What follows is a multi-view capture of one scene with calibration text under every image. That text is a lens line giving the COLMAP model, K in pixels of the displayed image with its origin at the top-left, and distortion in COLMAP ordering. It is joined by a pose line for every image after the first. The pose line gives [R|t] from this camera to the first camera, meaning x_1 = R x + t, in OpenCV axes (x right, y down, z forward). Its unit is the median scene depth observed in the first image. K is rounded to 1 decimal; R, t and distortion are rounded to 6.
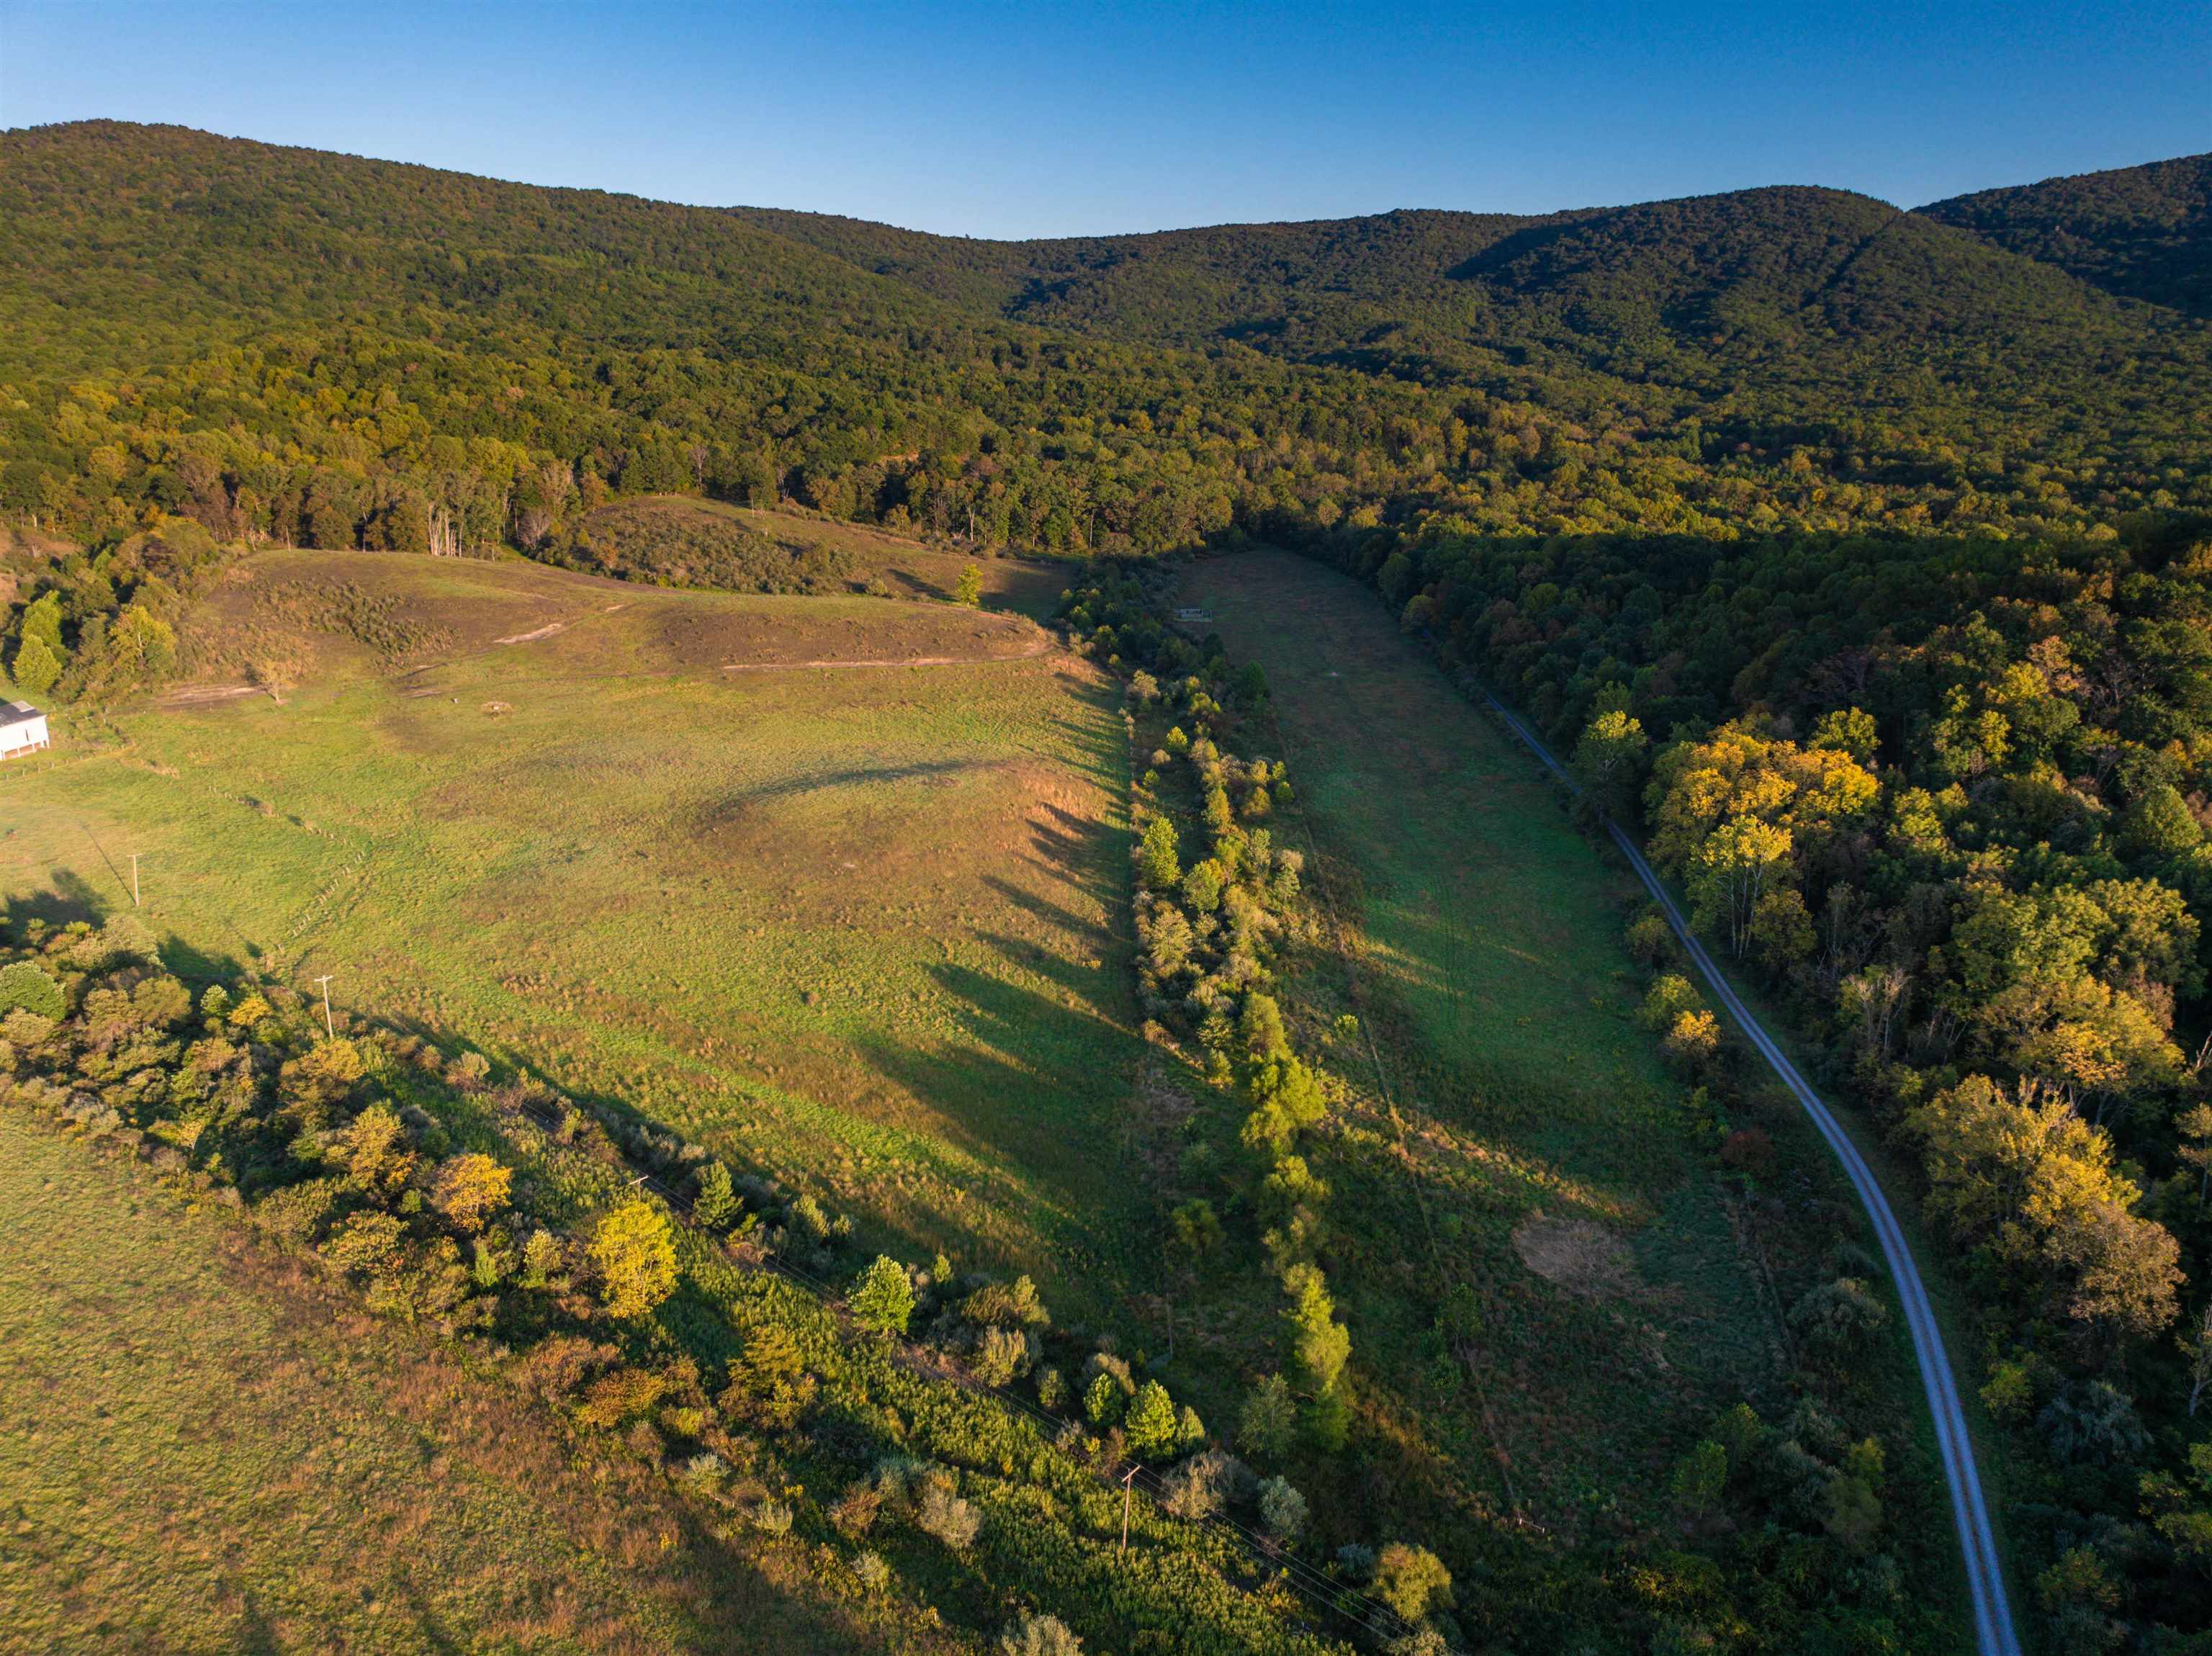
lens RADIAL K [[1564.6, 0, 1106.8], [0, 1564.6, 829.5], [0, 0, 1]] dist [-0.000070, 0.023287]
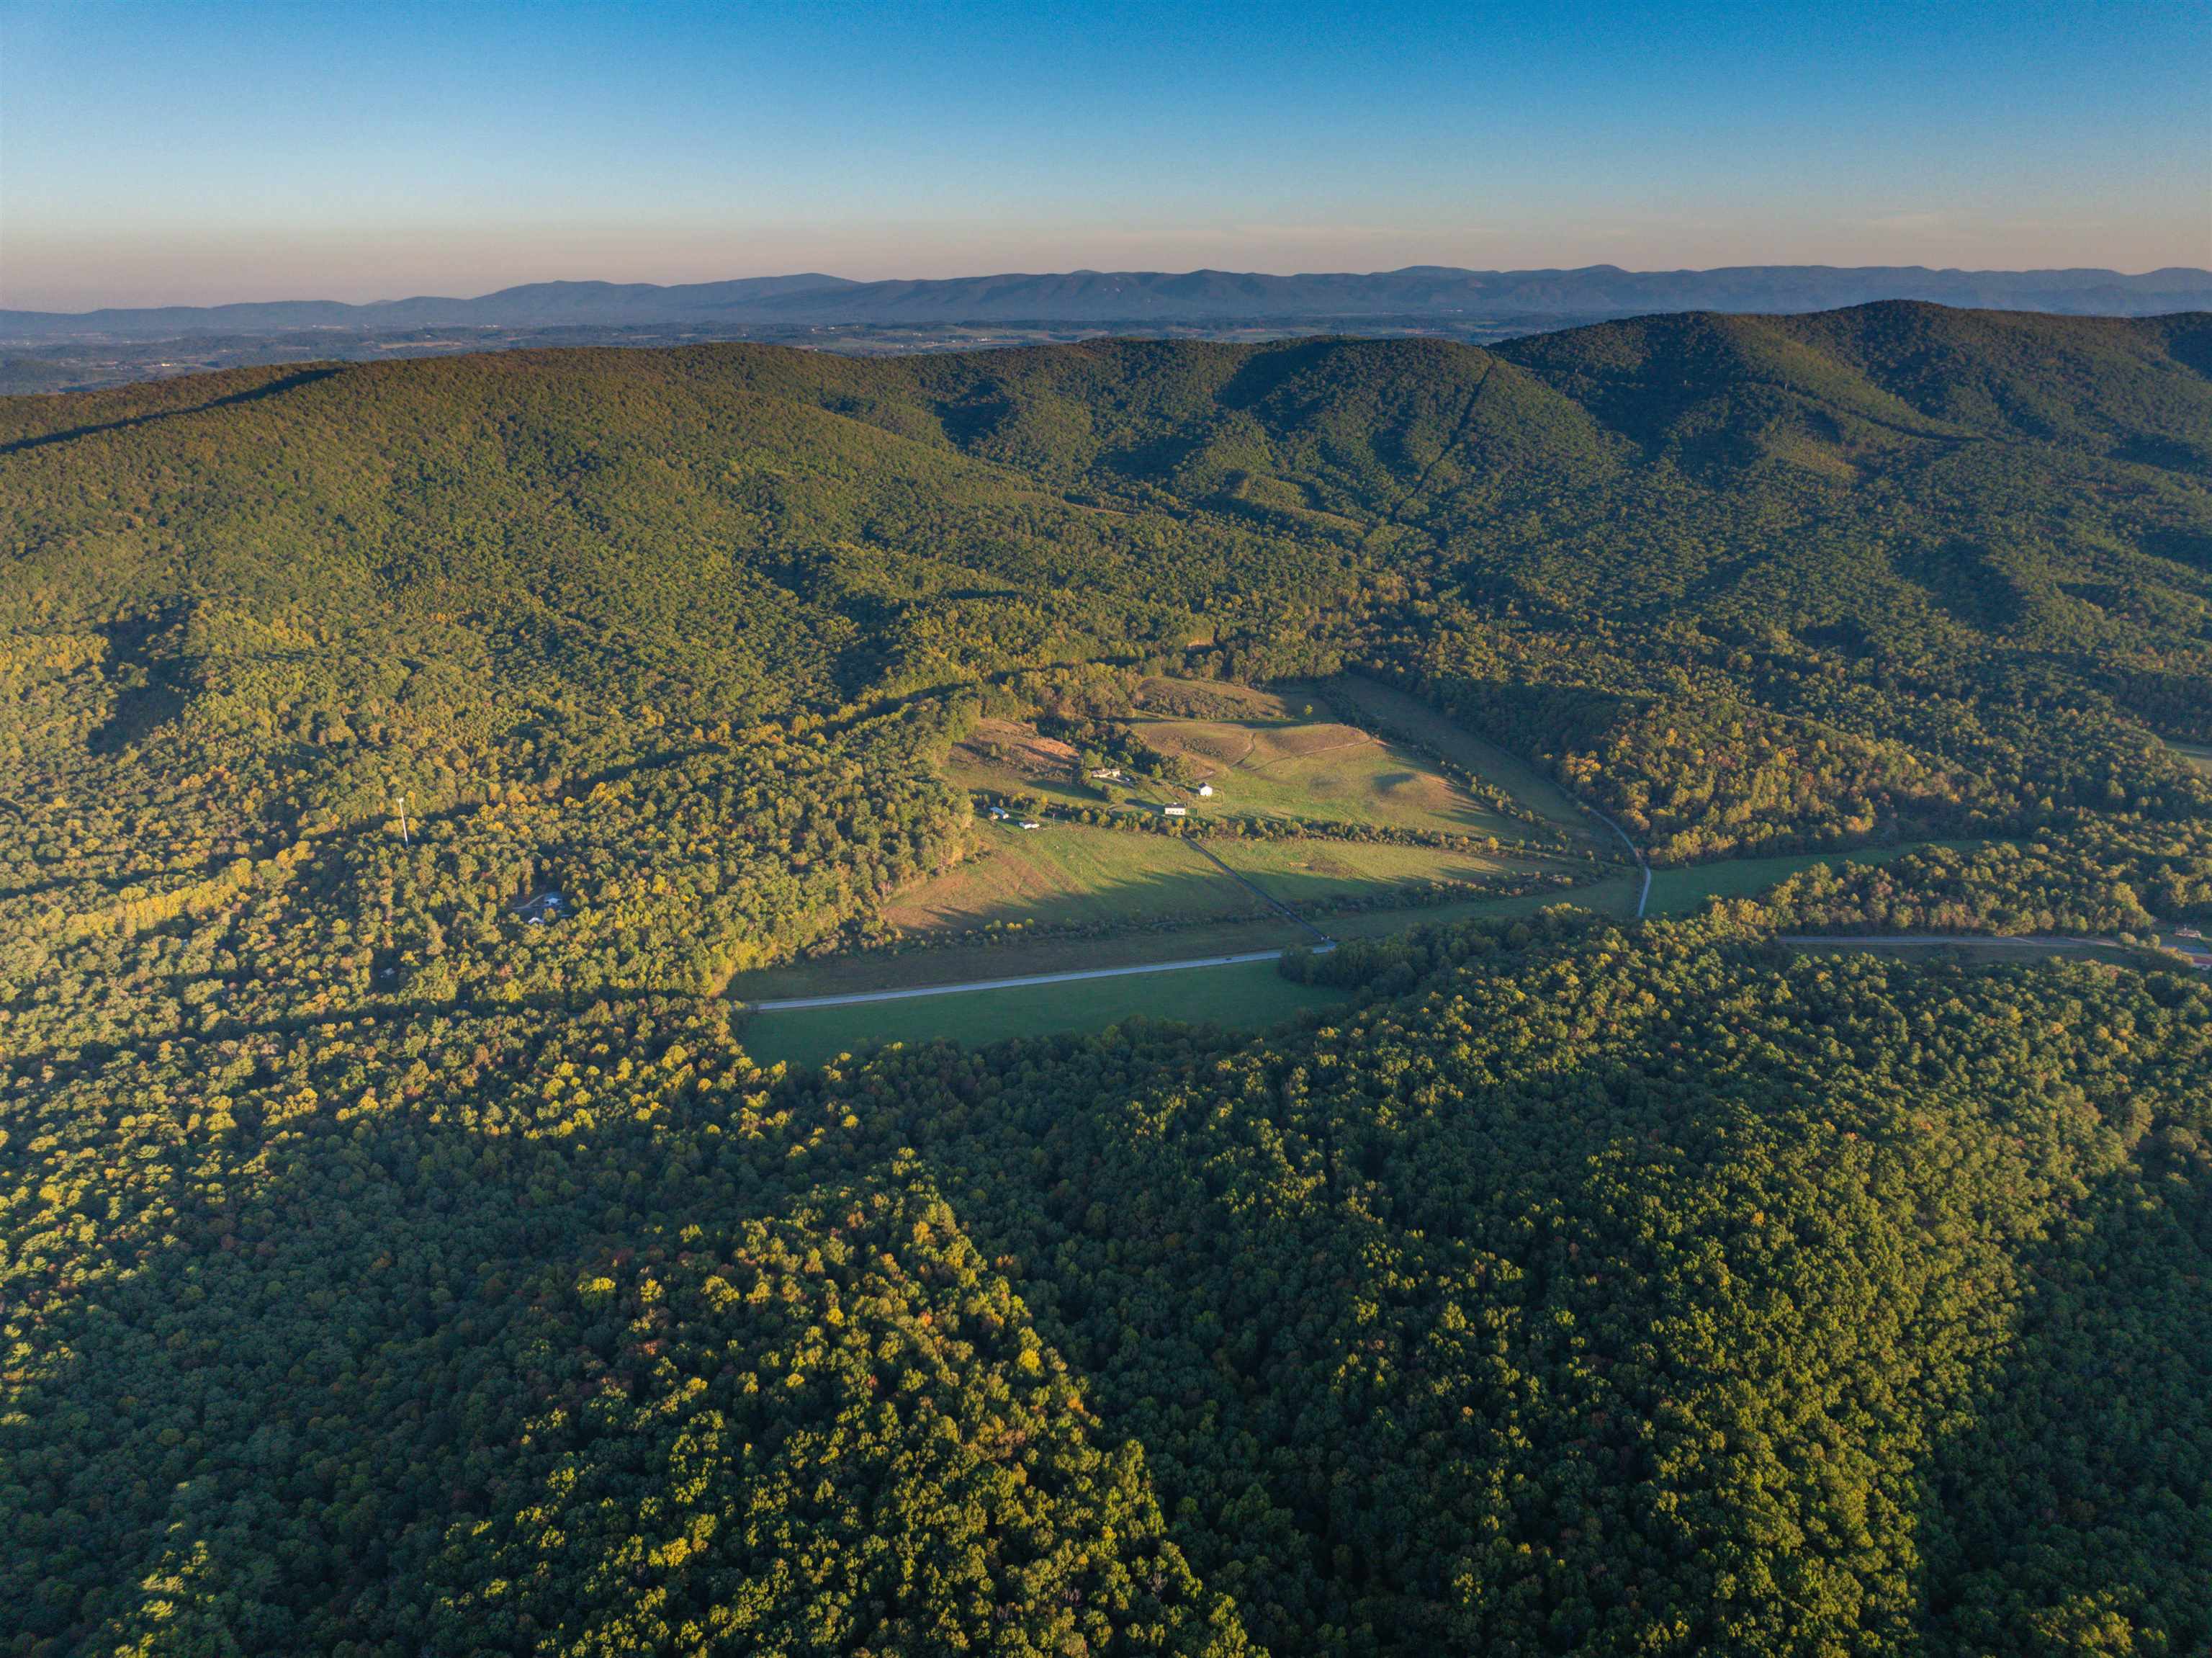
lens RADIAL K [[1564.8, 0, 1105.6], [0, 1564.8, 828.6], [0, 0, 1]] dist [-0.000070, 0.023287]
pose [[0.965770, -0.090679, 0.243035, -2.473659], [0.080342, 0.995403, 0.052132, -0.228642], [-0.246645, -0.030821, 0.968616, -3.796829]]
